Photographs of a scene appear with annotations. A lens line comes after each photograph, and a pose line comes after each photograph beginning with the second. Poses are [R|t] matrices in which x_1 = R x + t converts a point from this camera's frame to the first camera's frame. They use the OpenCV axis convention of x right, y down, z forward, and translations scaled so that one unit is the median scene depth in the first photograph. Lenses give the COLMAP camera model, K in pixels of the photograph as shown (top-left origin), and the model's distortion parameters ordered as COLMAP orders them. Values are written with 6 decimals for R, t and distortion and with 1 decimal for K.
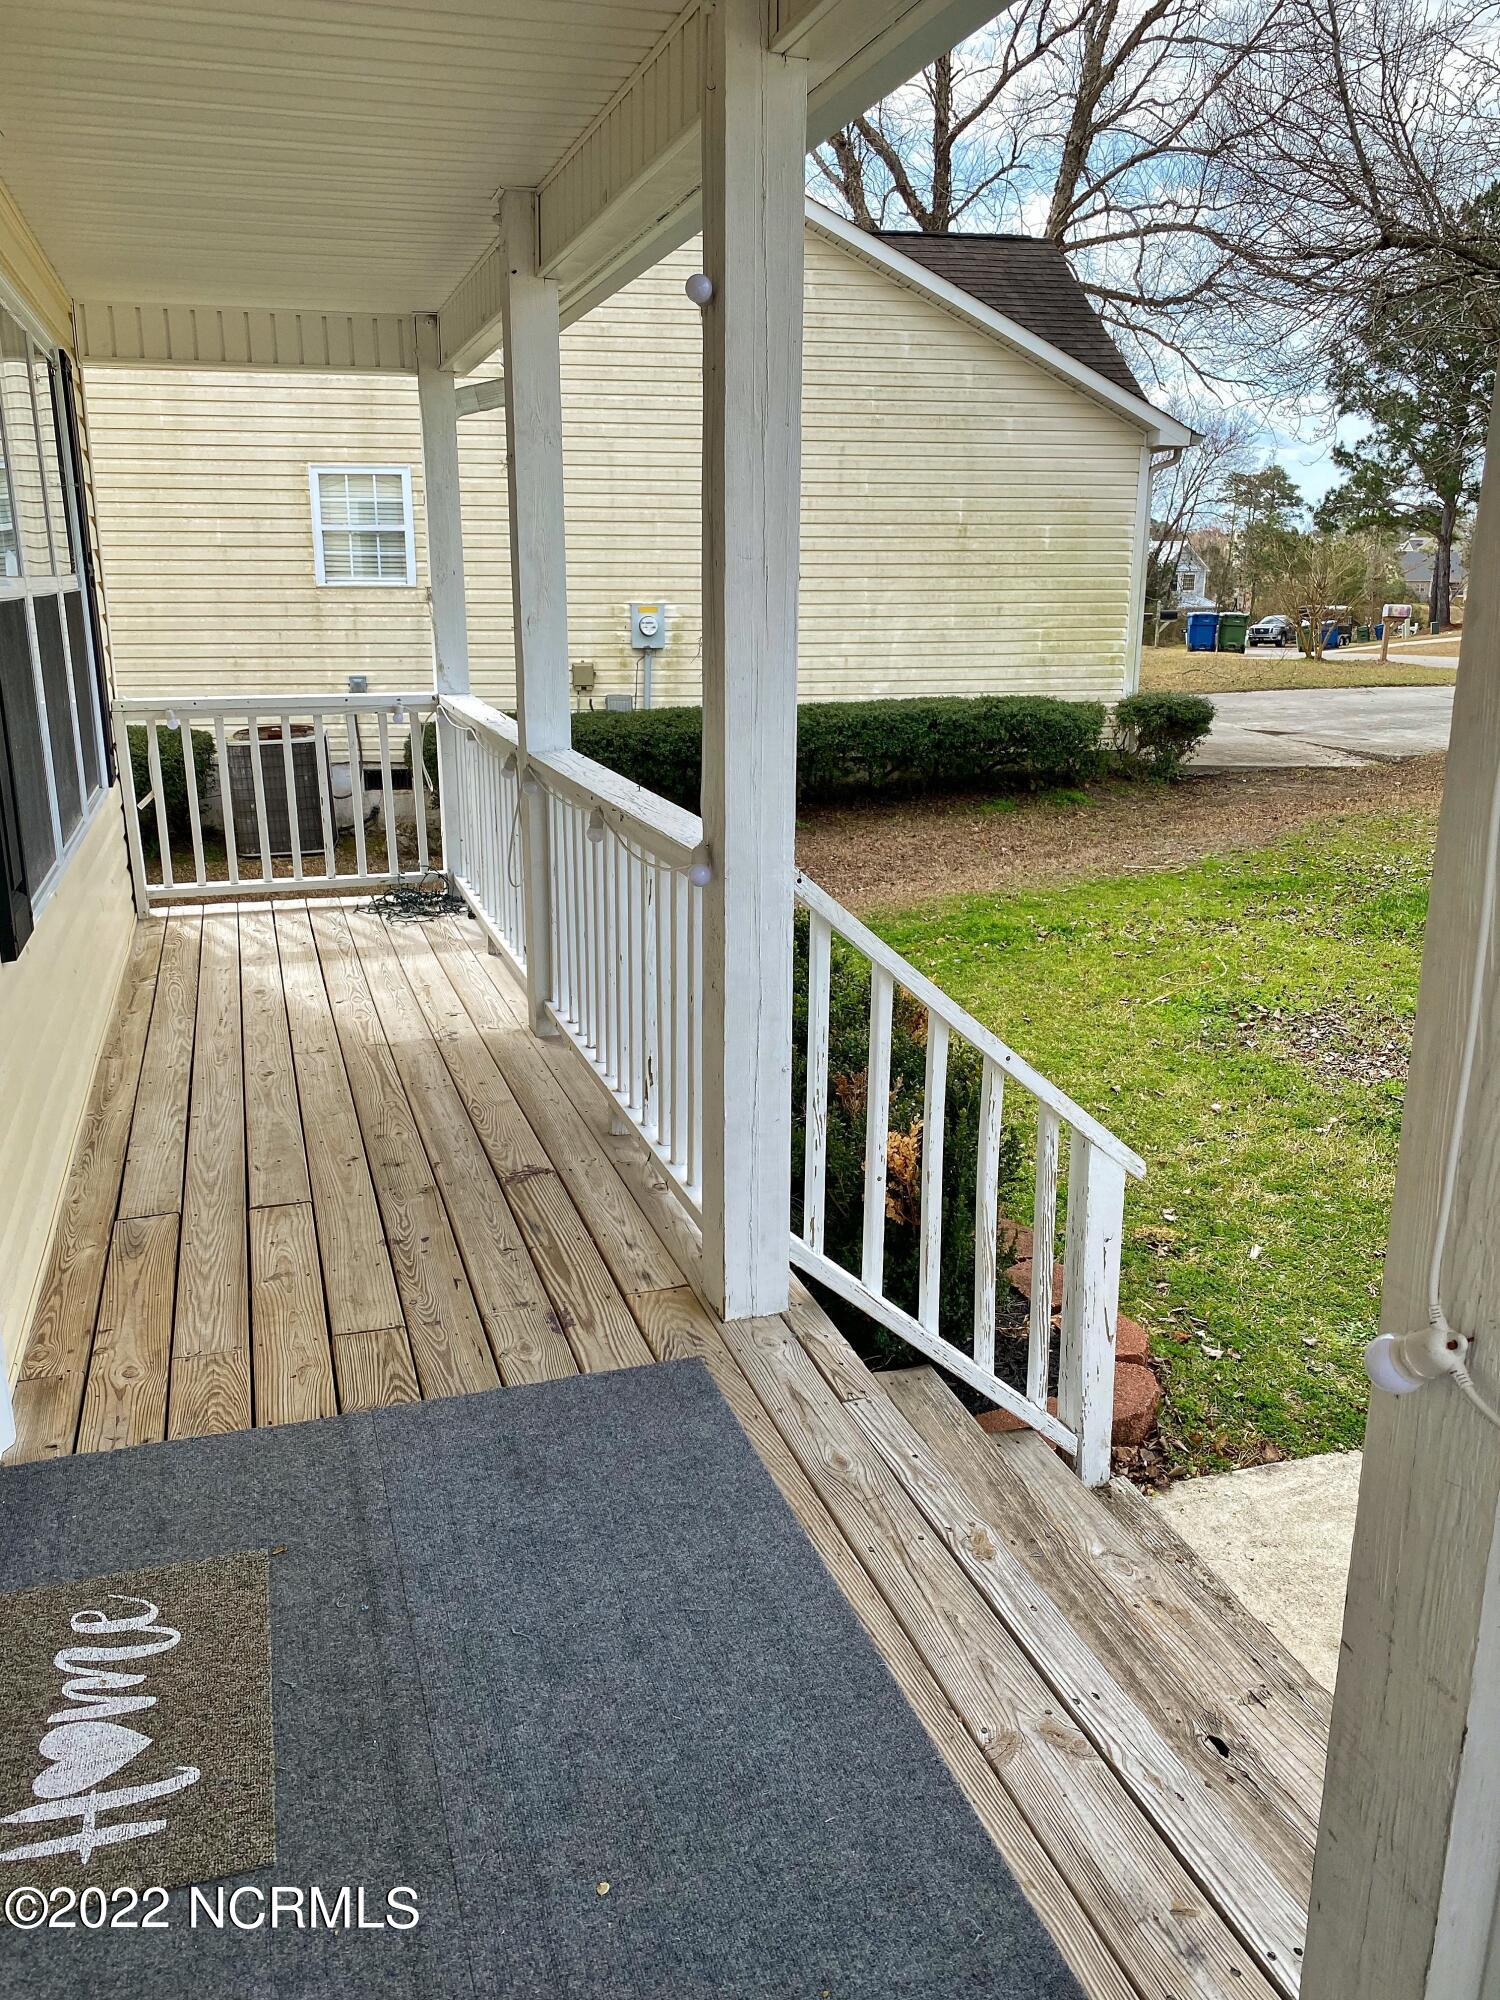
lens RADIAL K [[1543.8, 0, 750.0], [0, 1543.8, 1000.0], [0, 0, 1]] dist [-0.006092, -0.009627]
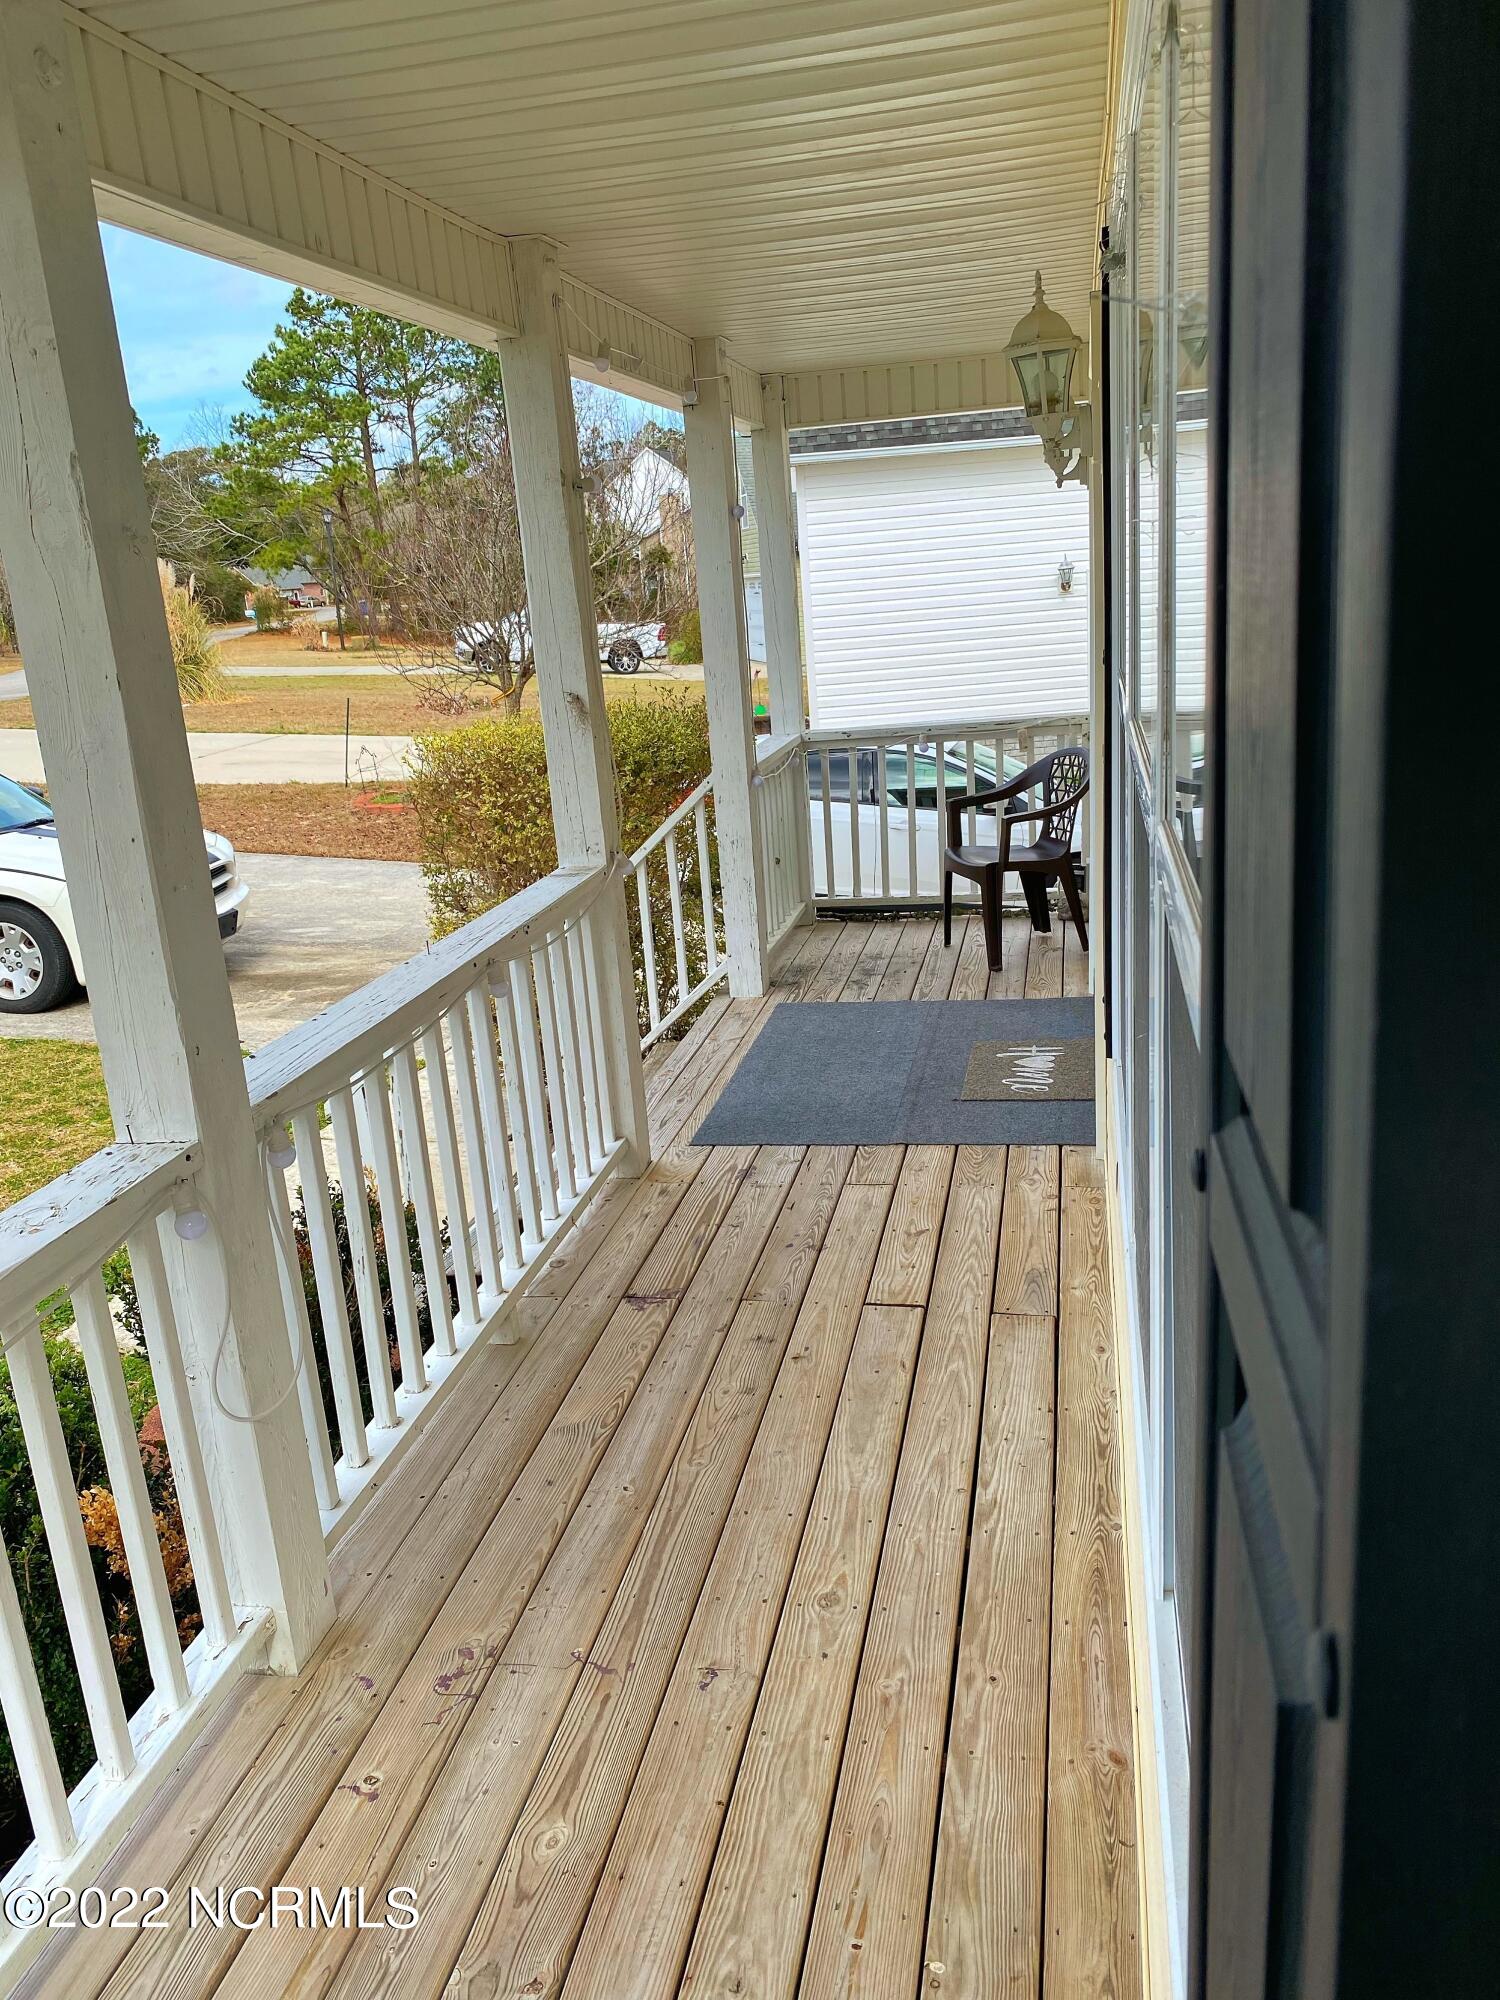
lens RADIAL K [[1543.8, 0, 750.0], [0, 1543.8, 1000.0], [0, 0, 1]] dist [-0.006092, -0.009627]
pose [[-0.868955, -0.069766, 0.489949, -0.686762], [0.203660, 0.851886, 0.482507, -0.522693], [-0.451043, 0.519060, -0.726042, 1.640052]]
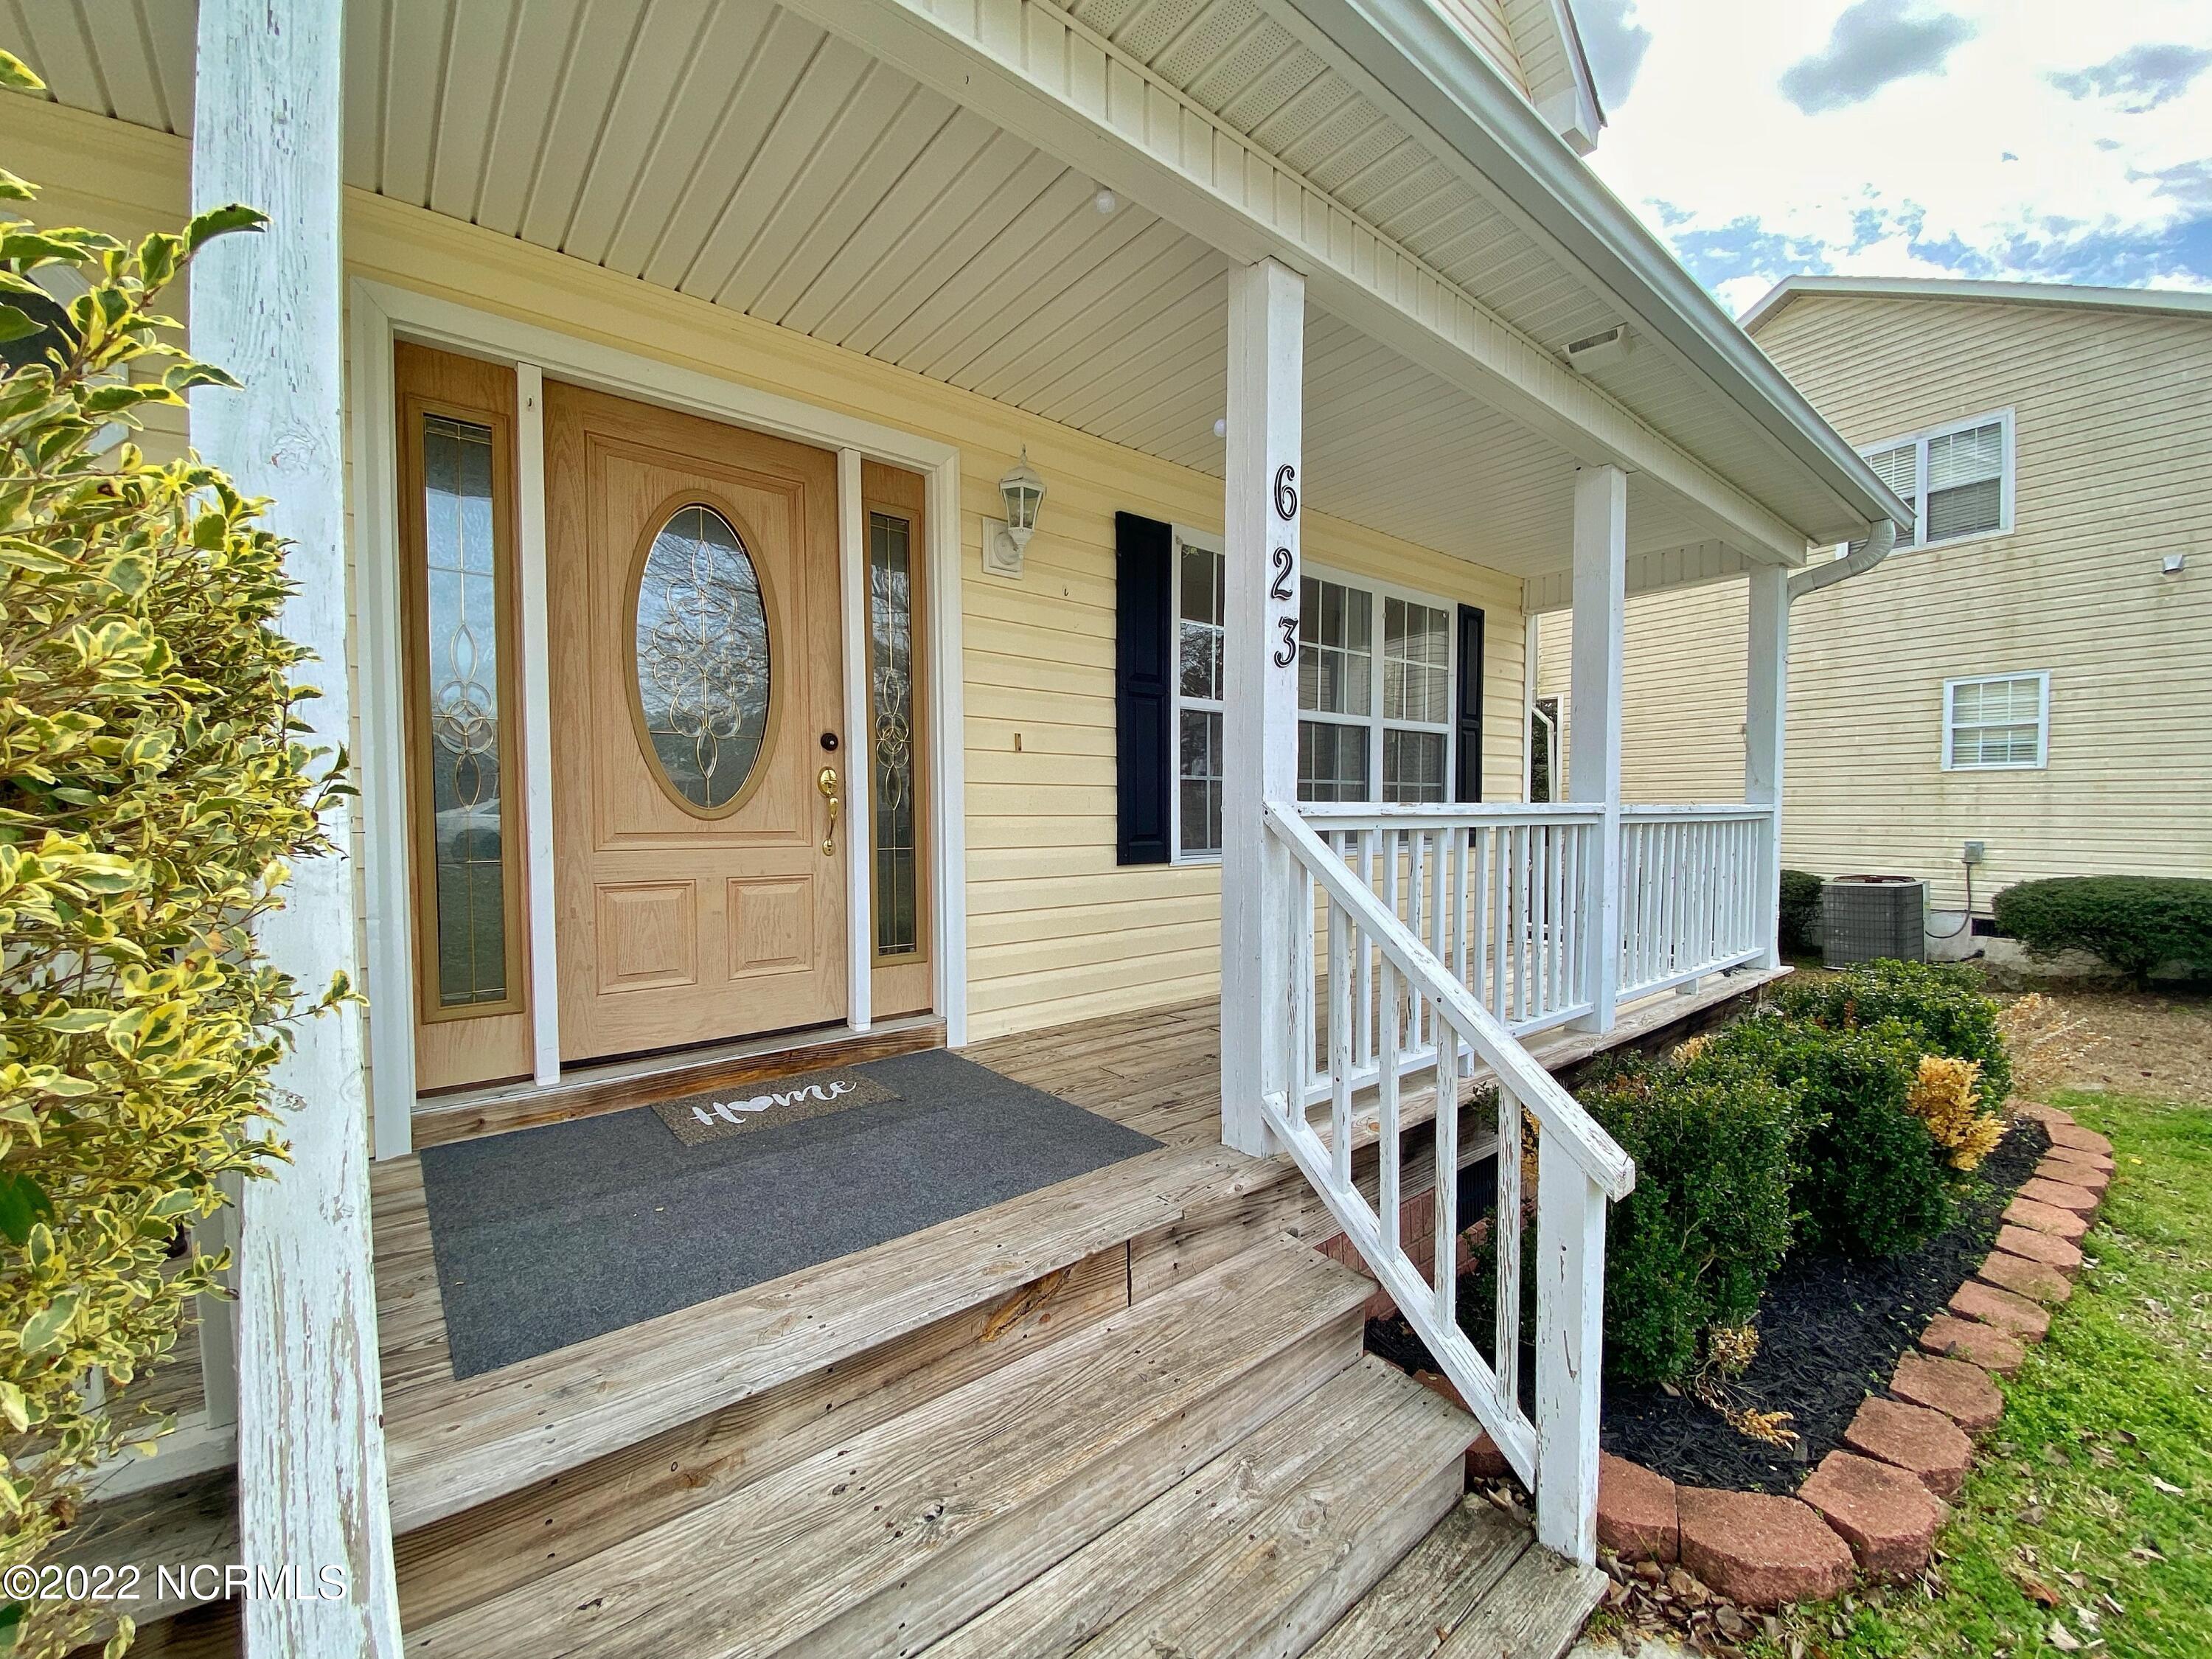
lens RADIAL K [[884.5, 0, 1105.9], [0, 884.5, 850.7], [0, 0, 1]] dist [0.023926, -0.021718]
pose [[0.360433, 0.037513, -0.932030, 0.560581], [-0.246302, 0.967556, -0.056306, 0.023727], [0.899679, 0.249856, 0.357979, 0.474225]]
